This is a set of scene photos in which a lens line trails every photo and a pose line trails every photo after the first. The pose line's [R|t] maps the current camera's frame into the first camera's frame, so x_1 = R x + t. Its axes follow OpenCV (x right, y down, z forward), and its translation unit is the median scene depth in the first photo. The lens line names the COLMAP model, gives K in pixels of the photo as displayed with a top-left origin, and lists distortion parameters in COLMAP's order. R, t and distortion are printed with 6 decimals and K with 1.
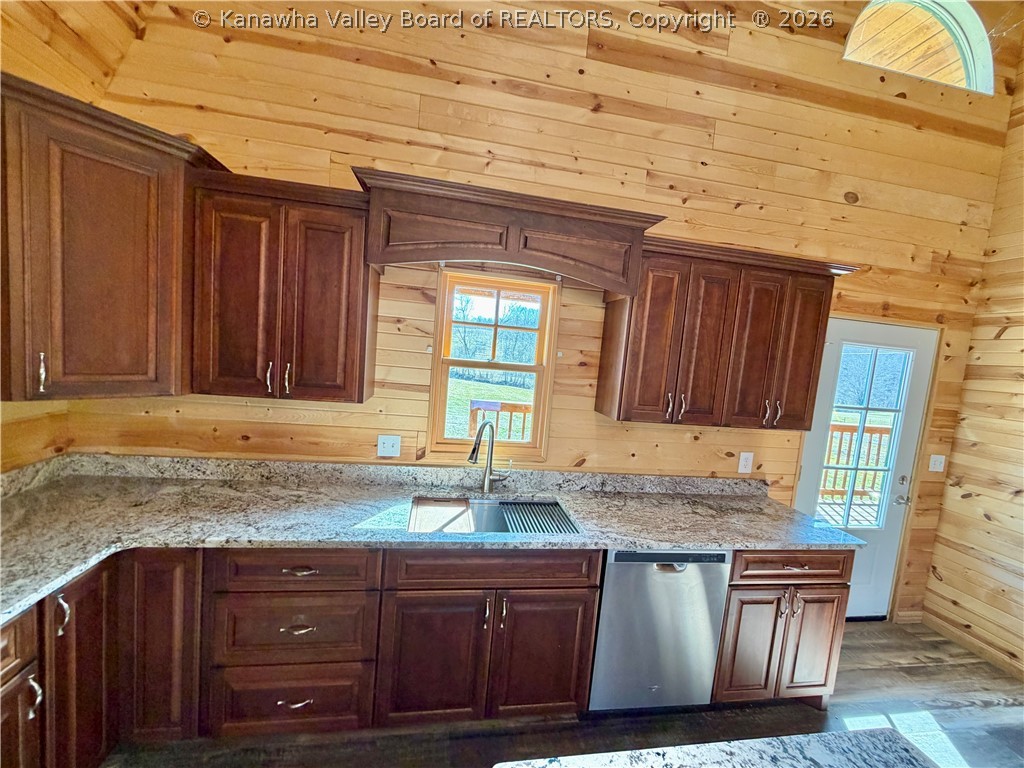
lens RADIAL K [[407.0, 0, 512.0], [0, 407.0, 384.0], [0, 0, 1]] dist [-0.001575, 0.000479]
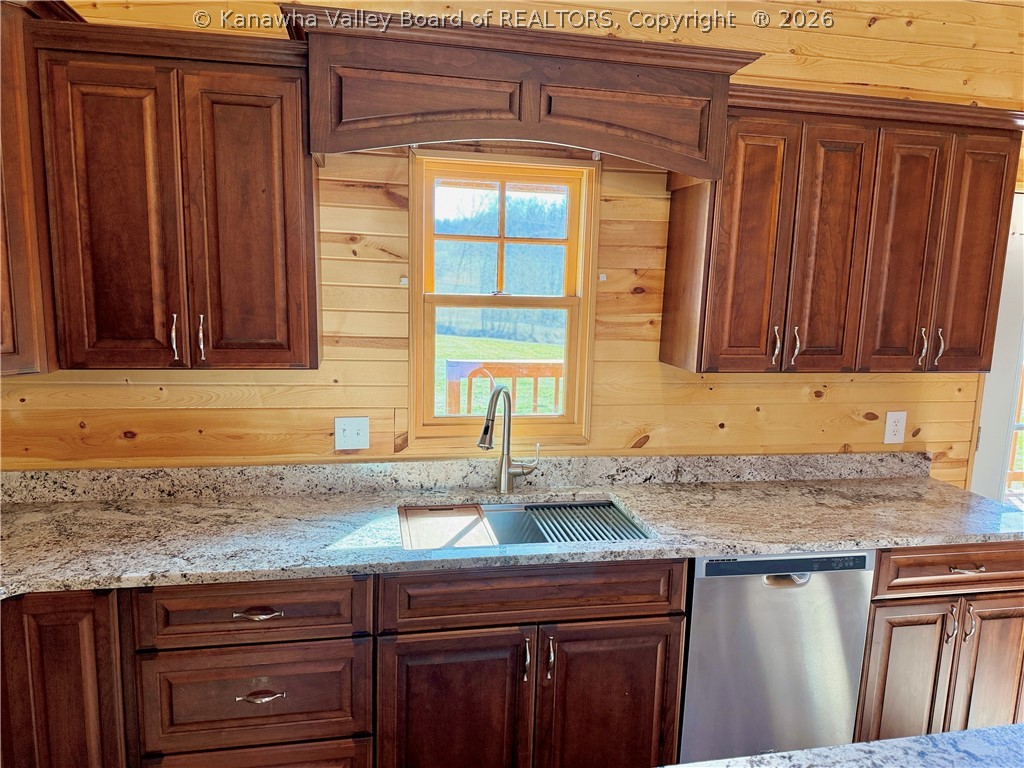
lens RADIAL K [[713.3, 0, 512.8], [0, 713.3, 386.7], [0, 0, 1]] dist [0.057522, -0.081463]
pose [[0.997768, -0.062779, 0.022773, -0.073152], [0.060922, 0.995345, 0.074685, 0.008236], [-0.027355, -0.073131, 0.996947, -0.162182]]
